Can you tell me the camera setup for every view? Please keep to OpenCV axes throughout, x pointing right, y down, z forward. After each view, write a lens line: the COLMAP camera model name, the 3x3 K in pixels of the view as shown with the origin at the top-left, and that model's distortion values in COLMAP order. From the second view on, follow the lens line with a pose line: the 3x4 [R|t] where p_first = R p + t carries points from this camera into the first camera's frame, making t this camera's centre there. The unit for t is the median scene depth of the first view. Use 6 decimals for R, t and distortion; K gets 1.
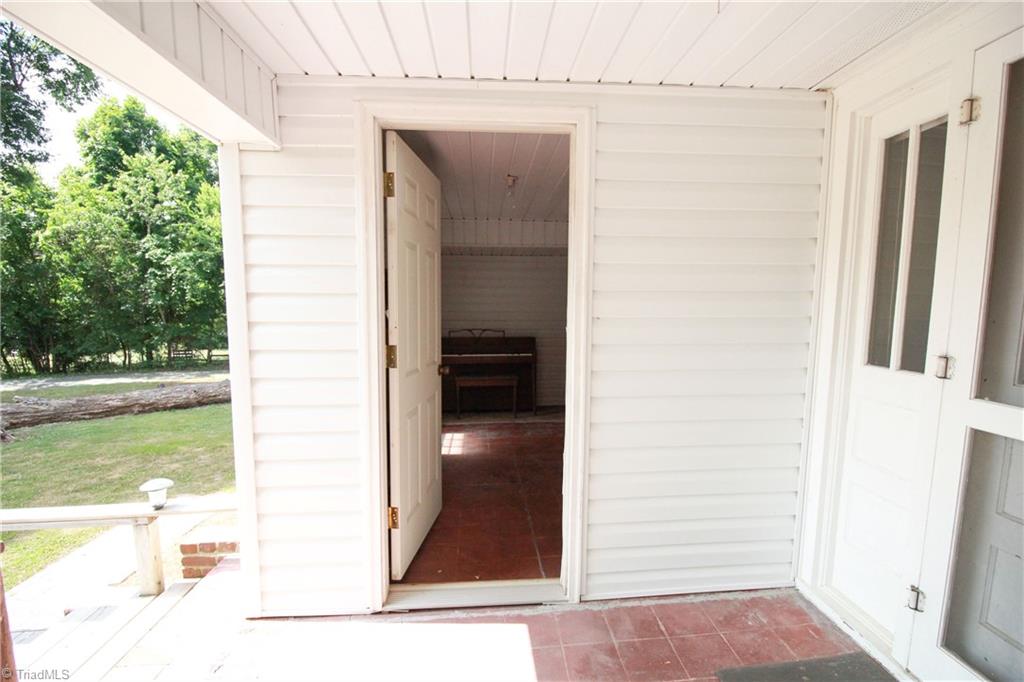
lens RADIAL K [[479.0, 0, 516.7], [0, 479.0, 350.8], [0, 0, 1]] dist [-0.014925, -0.001126]
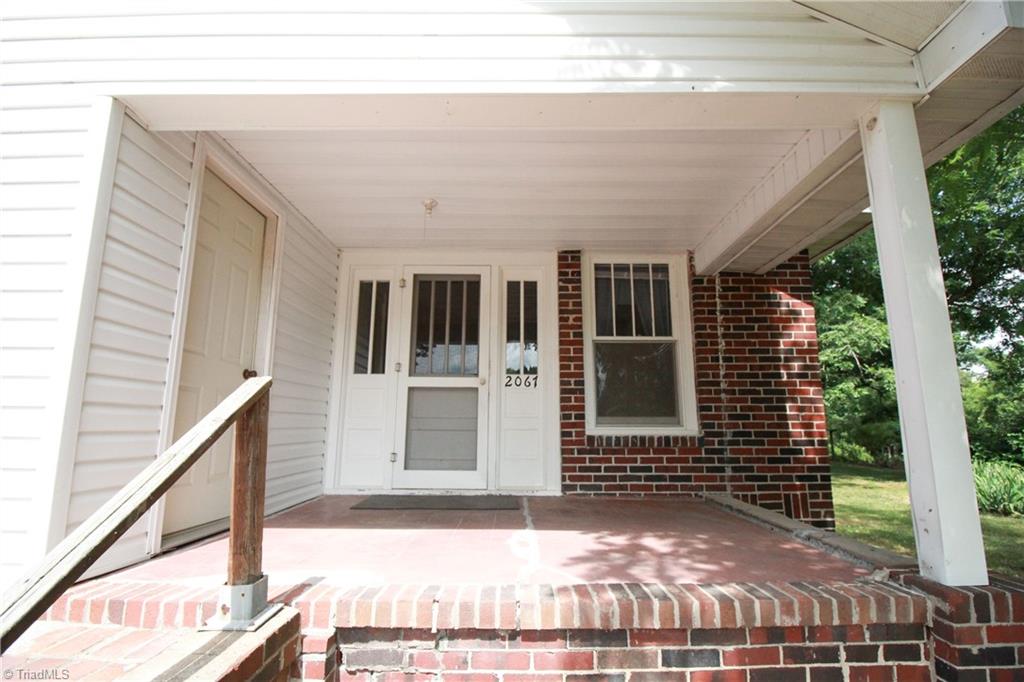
lens RADIAL K [[479.0, 0, 516.7], [0, 479.0, 350.8], [0, 0, 1]] dist [-0.014925, -0.001126]
pose [[0.078244, 0.157291, 0.984448, -1.626874], [0.092344, 0.982086, -0.164253, 0.415418], [-0.992648, 0.103760, 0.062317, 0.089959]]
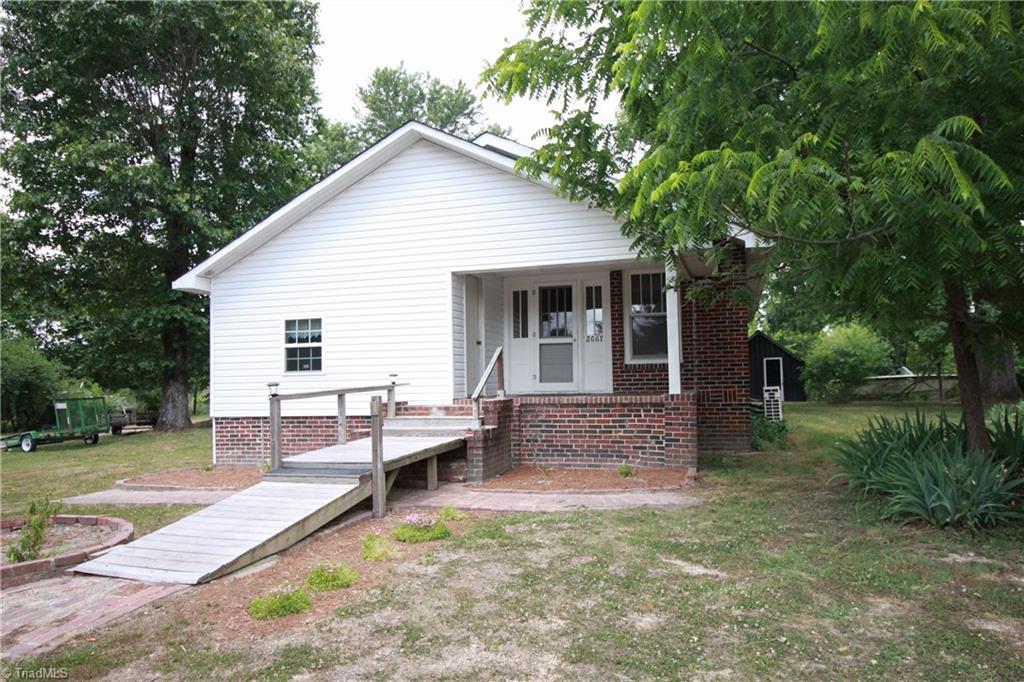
lens RADIAL K [[690.7, 0, 512.7], [0, 690.7, 342.7], [0, 0, 1]] dist [-0.000052, -0.000029]
pose [[0.368110, 0.048881, 0.928497, -6.161400], [0.106187, 0.989873, -0.094210, 0.795003], [-0.923699, 0.133274, 0.359192, -1.567769]]
